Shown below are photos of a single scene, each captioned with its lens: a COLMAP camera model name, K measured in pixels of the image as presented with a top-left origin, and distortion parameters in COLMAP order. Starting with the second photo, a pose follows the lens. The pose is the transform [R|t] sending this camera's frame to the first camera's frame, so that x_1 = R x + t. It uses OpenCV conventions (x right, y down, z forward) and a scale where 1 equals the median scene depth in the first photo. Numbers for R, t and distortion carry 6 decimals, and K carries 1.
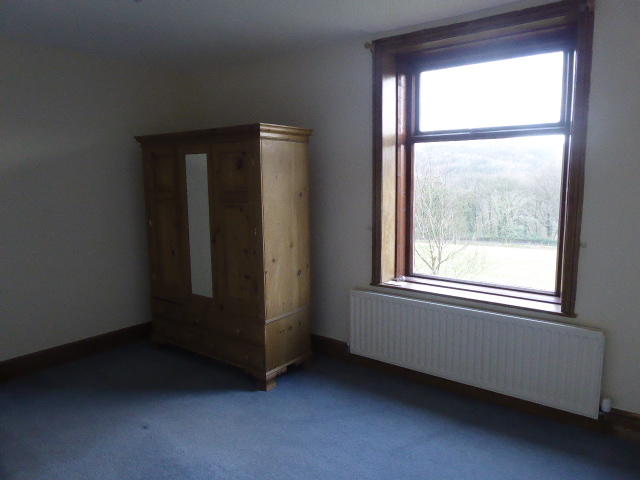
lens RADIAL K [[486.9, 0, 326.3], [0, 486.9, 239.3], [0, 0, 1]] dist [-0.006103, -0.000259]
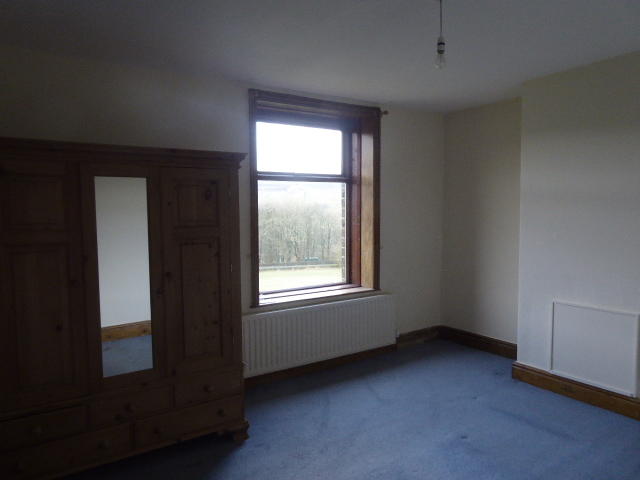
lens RADIAL K [[486.9, 0, 326.3], [0, 486.9, 239.3], [0, 0, 1]] dist [-0.006103, -0.000259]
pose [[0.266741, -0.058546, 0.961988, -0.955716], [0.129137, 0.991323, 0.024524, -0.067093], [-0.955077, 0.117687, 0.271987, 0.561082]]
